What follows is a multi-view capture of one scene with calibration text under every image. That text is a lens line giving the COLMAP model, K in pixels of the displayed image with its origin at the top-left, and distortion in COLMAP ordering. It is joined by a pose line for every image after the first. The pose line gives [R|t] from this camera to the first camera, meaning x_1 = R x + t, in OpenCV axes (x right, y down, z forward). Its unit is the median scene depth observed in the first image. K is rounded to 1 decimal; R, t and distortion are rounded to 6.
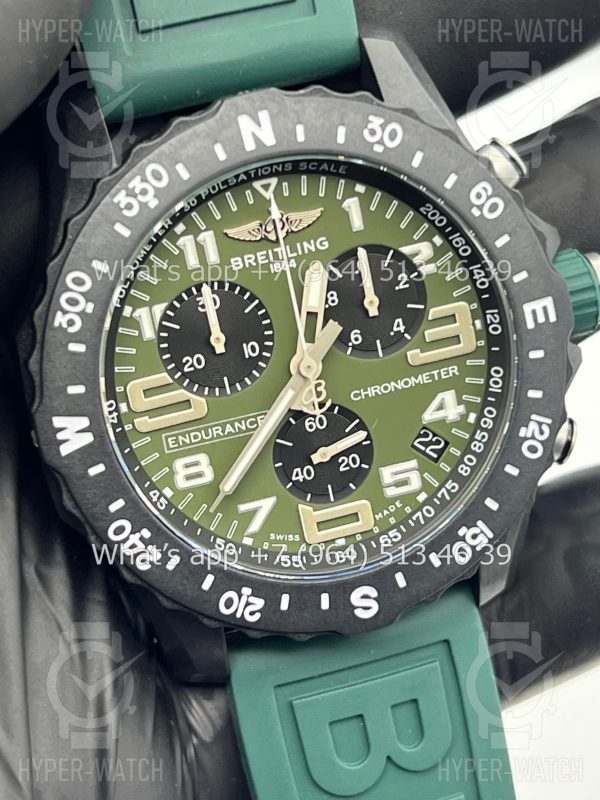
lens RADIAL K [[1898.4, 0, 272.2], [0, 1898.4, 420.3], [0, 0, 1]] dist [0.178756, 0.000000]
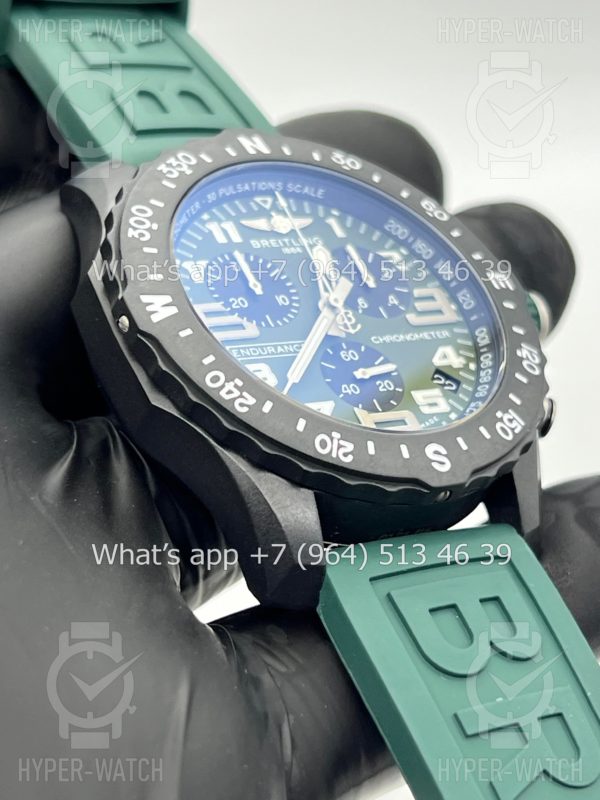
lens RADIAL K [[1898.4, 0, 295.9], [0, 1898.4, 397.3], [0, 0, 1]] dist [0.178756, 0.000000]
pose [[0.953969, -0.048933, 0.295888, -0.347692], [0.247747, 0.684582, -0.685543, 0.796365], [-0.169013, 0.727292, 0.665193, 0.275564]]
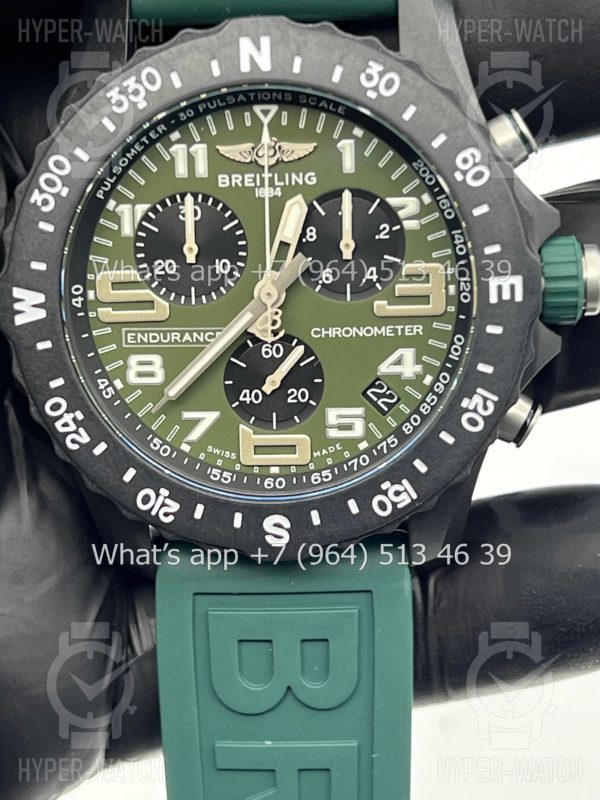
lens RADIAL K [[1898.4, 0, 286.2], [0, 1898.4, 434.3], [0, 0, 1]] dist [0.178756, 0.000000]
pose [[0.948734, 0.221884, -0.225103, 0.274957], [-0.216421, 0.975071, 0.048984, -0.006365], [0.230360, 0.002244, 0.973103, 0.003189]]
